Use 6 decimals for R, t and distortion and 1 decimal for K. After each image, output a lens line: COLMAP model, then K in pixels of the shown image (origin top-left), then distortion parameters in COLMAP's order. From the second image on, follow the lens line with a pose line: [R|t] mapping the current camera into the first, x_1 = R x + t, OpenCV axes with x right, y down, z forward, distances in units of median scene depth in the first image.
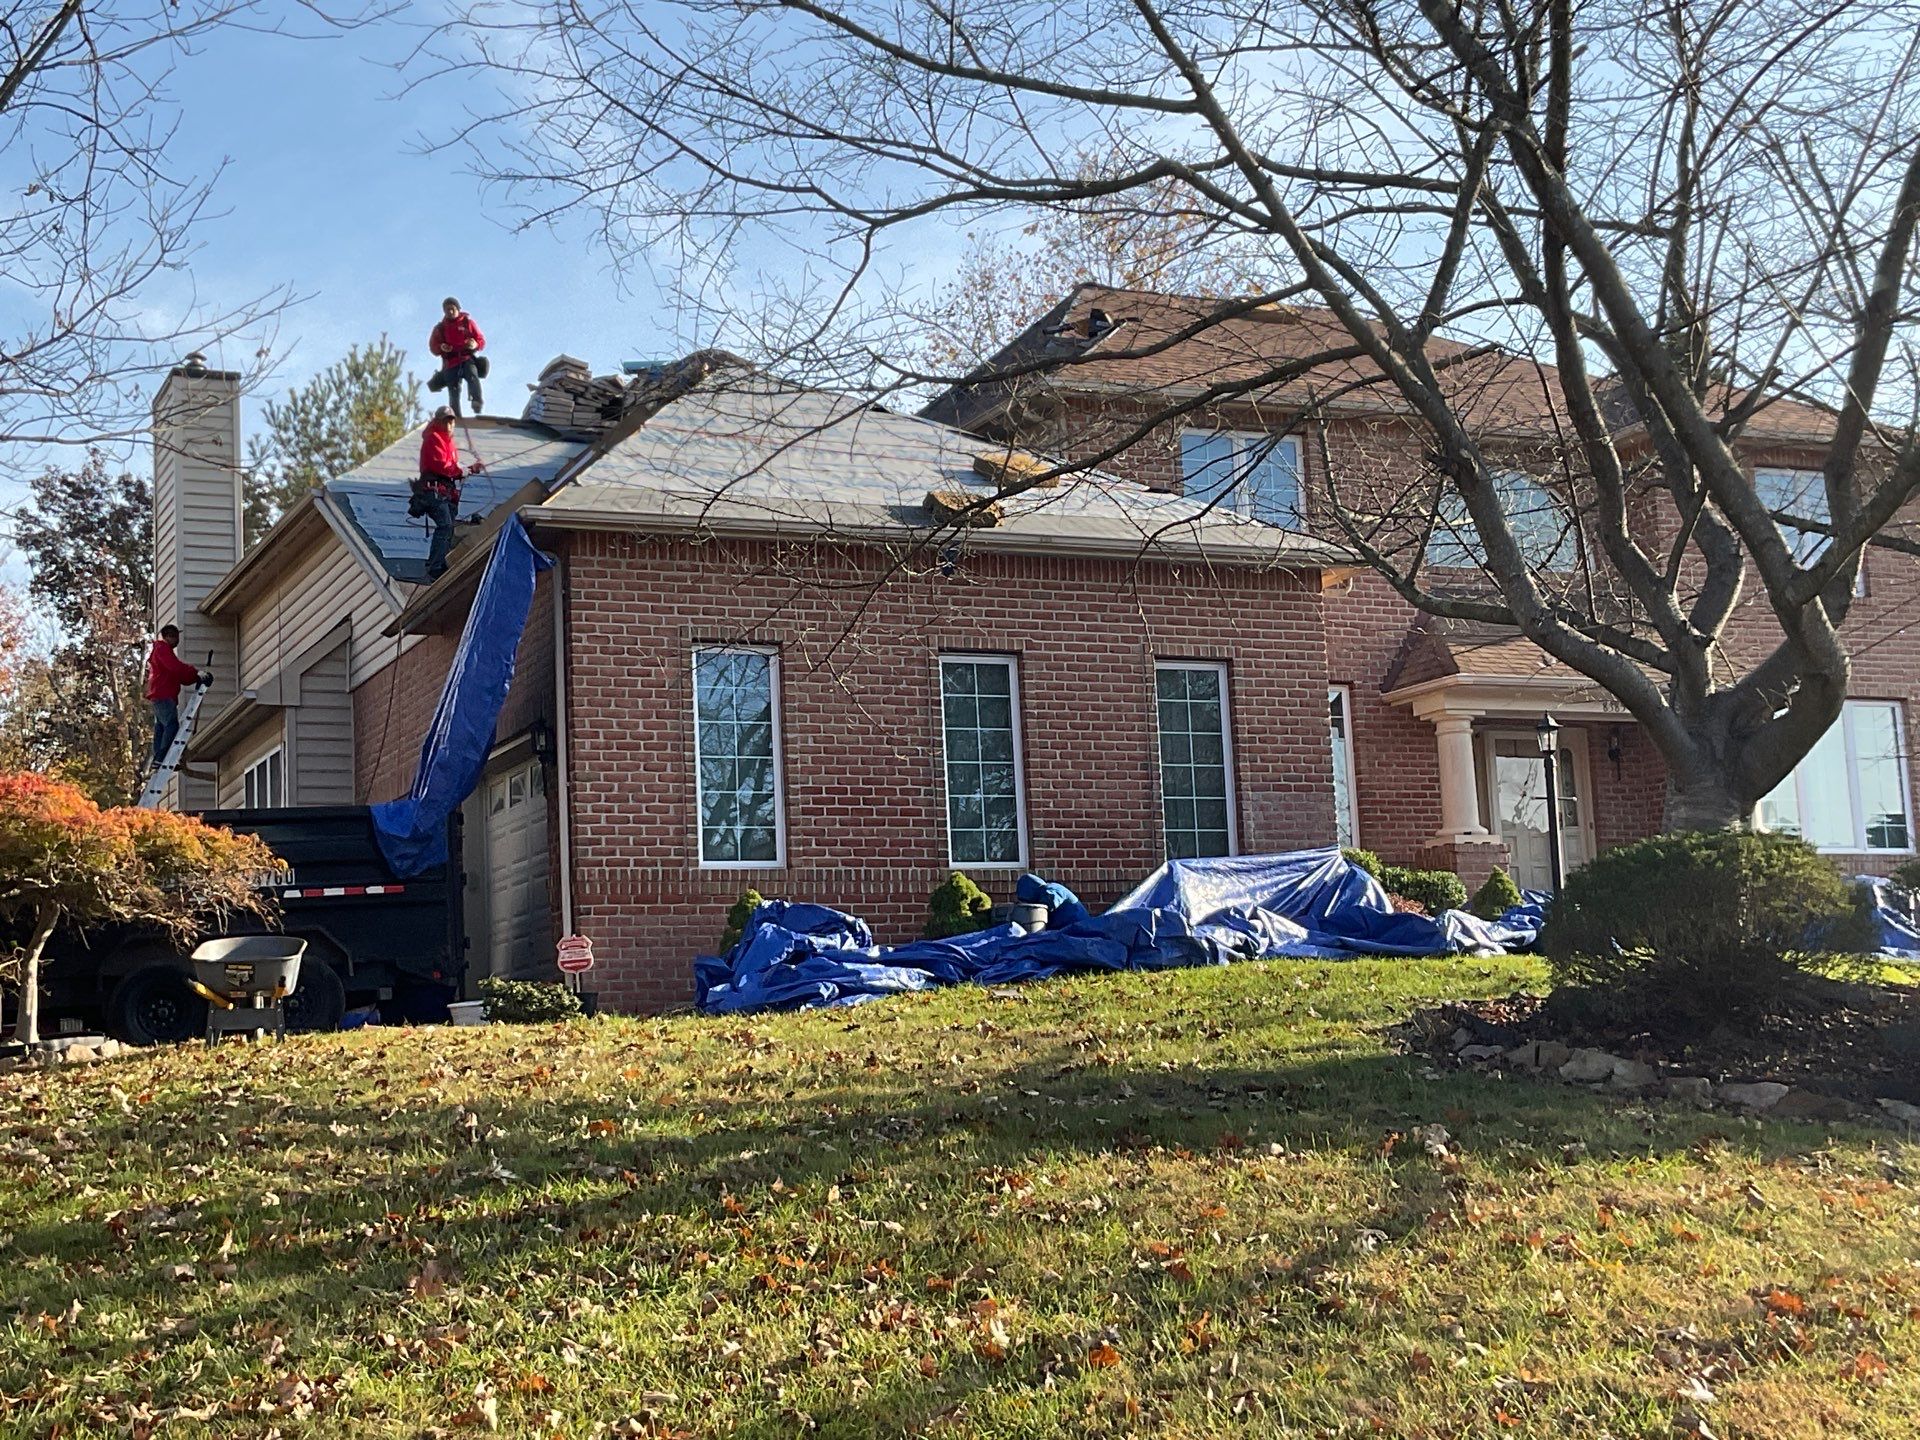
lens RADIAL K [[2932.2, 0, 960.0], [0, 2932.2, 720.0], [0, 0, 1]] dist [0.033662, 1.064946]
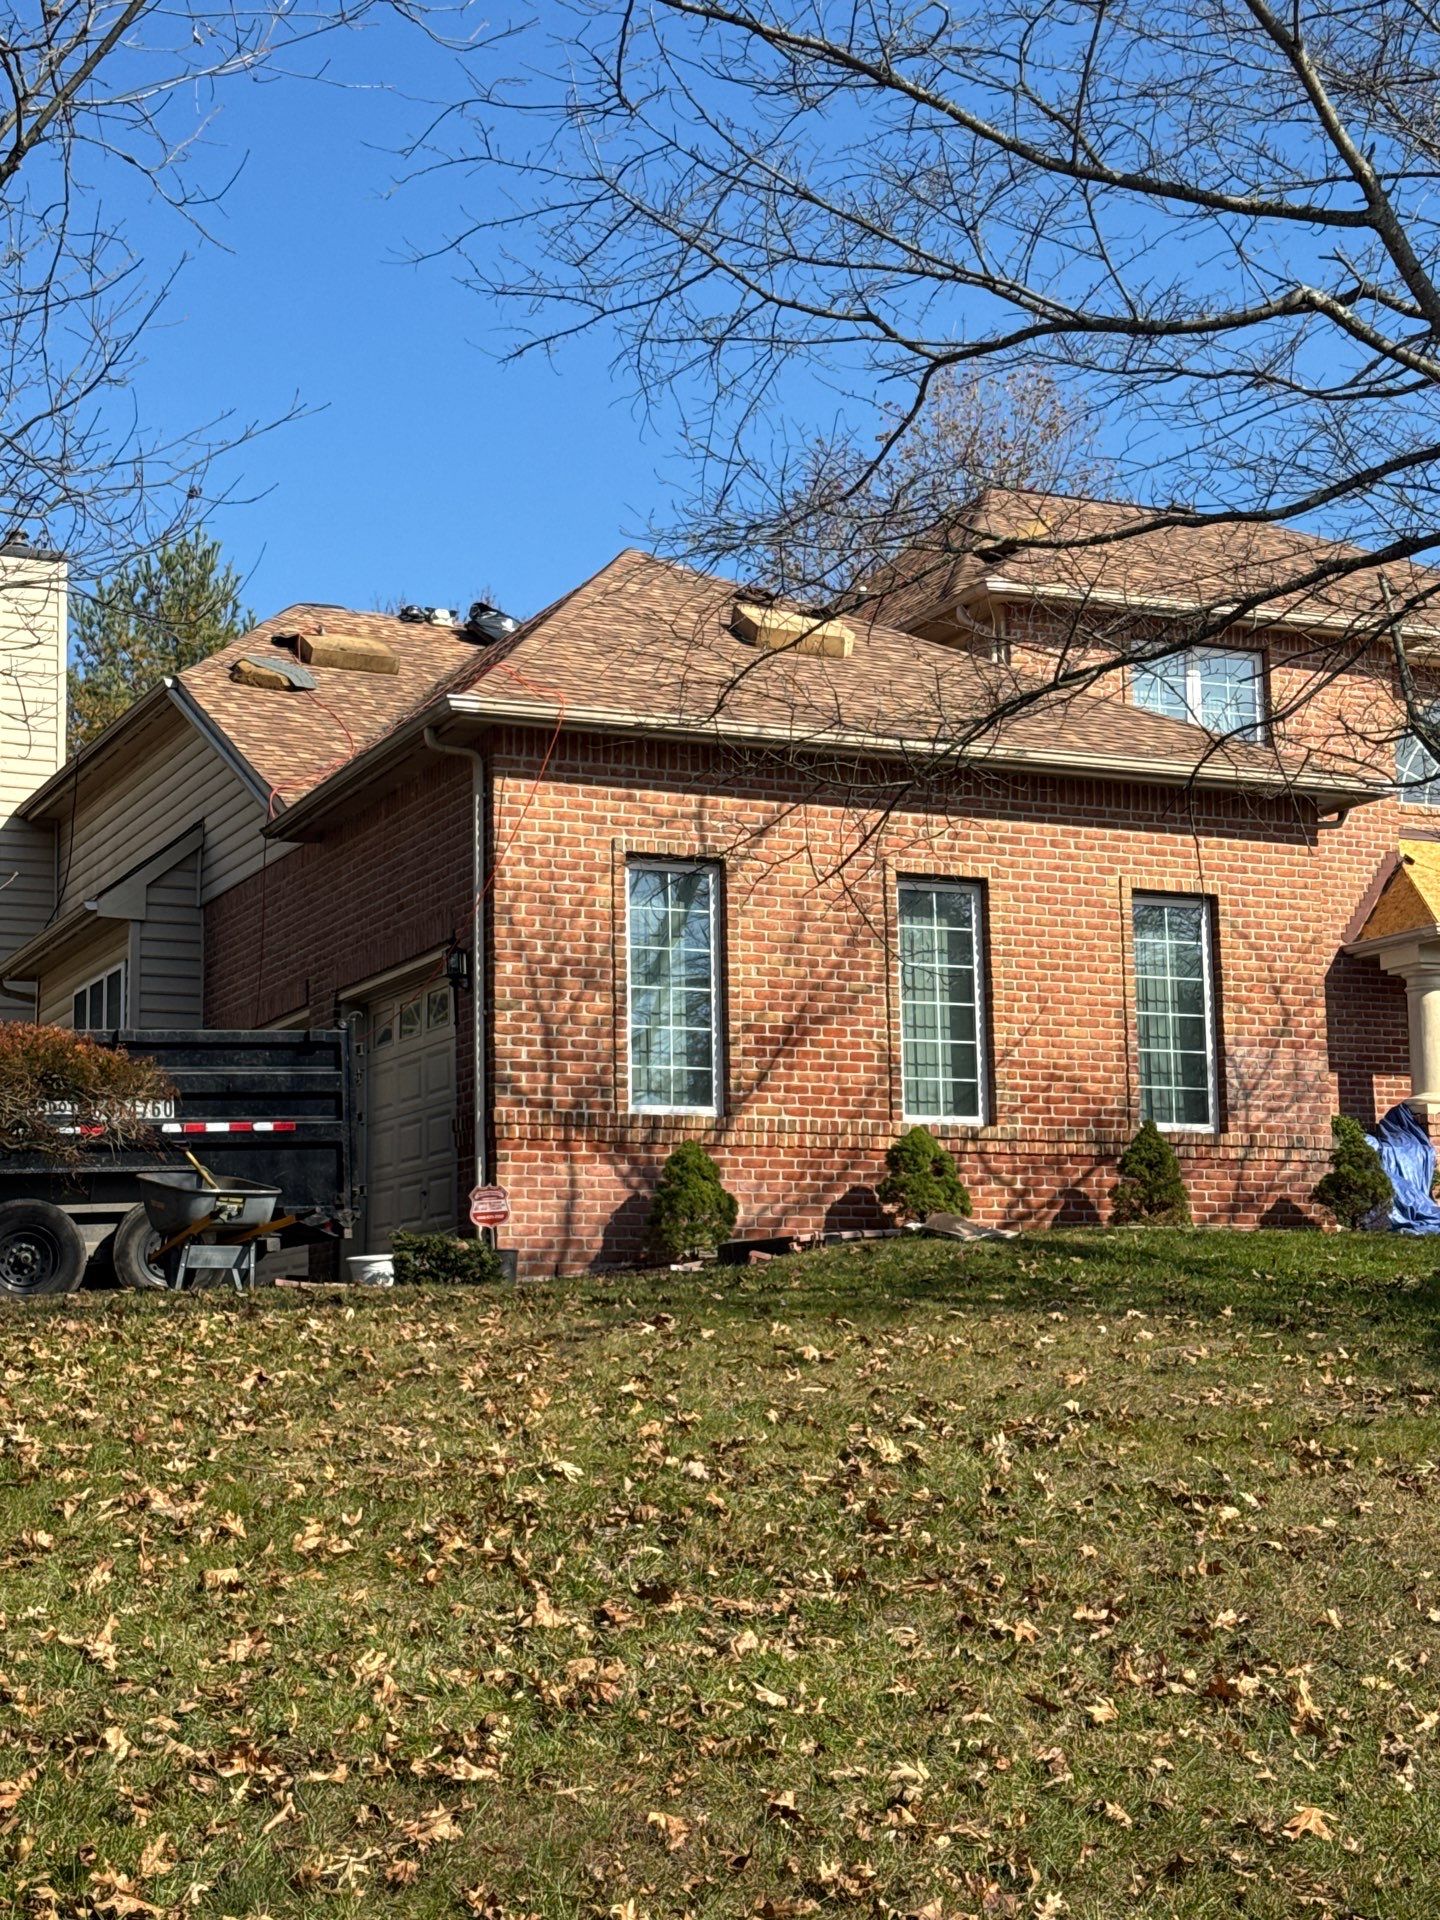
lens RADIAL K [[2932.2, 0, 720.0], [0, 2932.2, 960.0], [0, 0, 1]] dist [0.033662, 1.064946]
pose [[0.998487, 0.030848, 0.045521, -0.104218], [-0.030306, 0.999462, -0.012533, 0.015167], [-0.045883, 0.011134, 0.998885, 0.121078]]
